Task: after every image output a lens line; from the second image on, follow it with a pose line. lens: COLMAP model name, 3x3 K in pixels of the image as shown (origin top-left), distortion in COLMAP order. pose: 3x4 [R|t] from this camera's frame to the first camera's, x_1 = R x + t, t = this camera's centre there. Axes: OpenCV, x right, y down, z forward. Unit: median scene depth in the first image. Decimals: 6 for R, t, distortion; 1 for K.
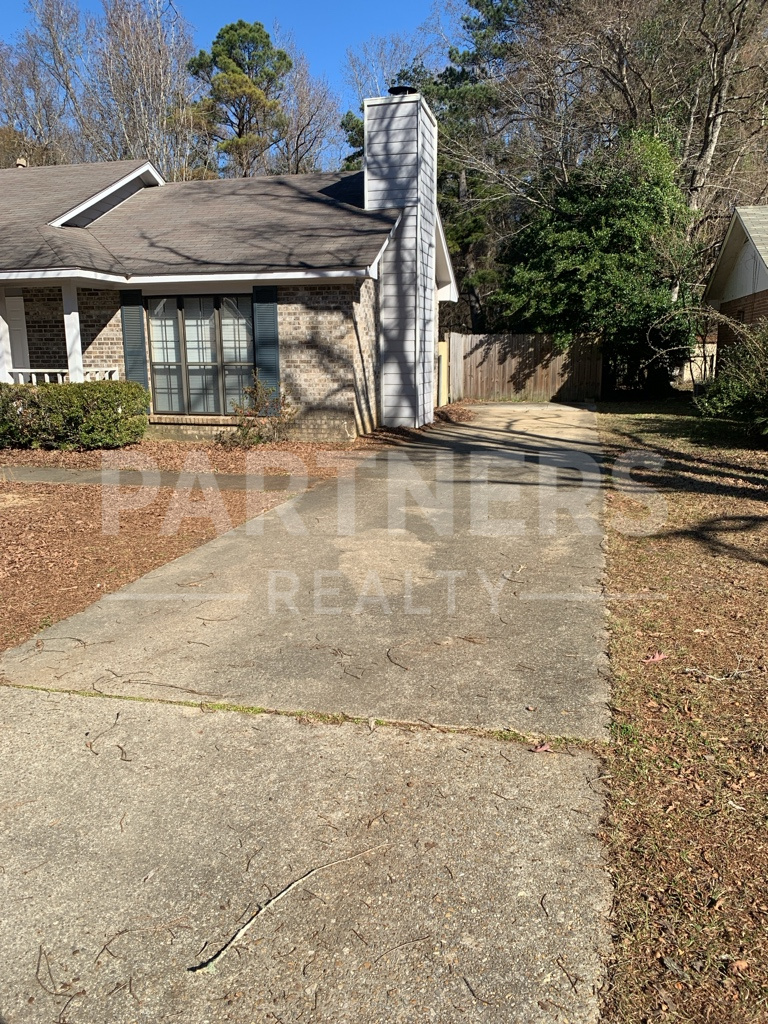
lens RADIAL K [[812.3, 0, 369.0], [0, 812.3, 513.5], [0, 0, 1]] dist [0.006087, -0.007768]
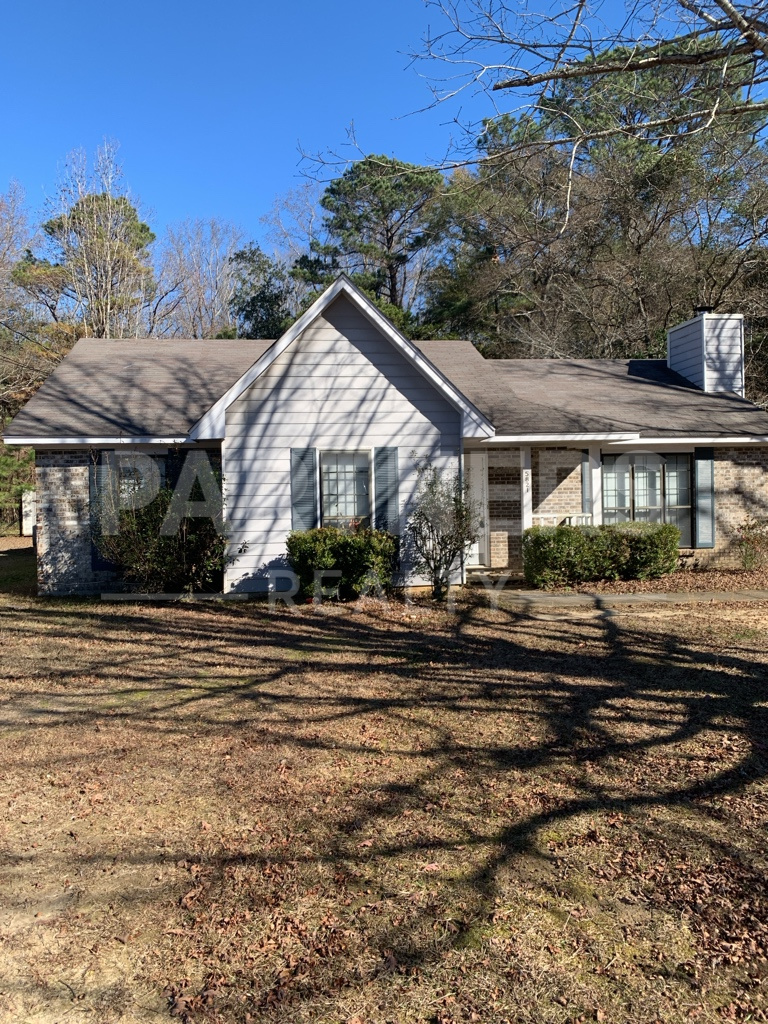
lens RADIAL K [[812.3, 0, 369.0], [0, 812.3, 513.5], [0, 0, 1]] dist [0.006087, -0.007768]
pose [[0.921381, -0.021617, 0.388060, -1.053223], [0.092566, 0.981926, -0.165084, -0.010850], [-0.377477, 0.188026, 0.906729, 0.042996]]
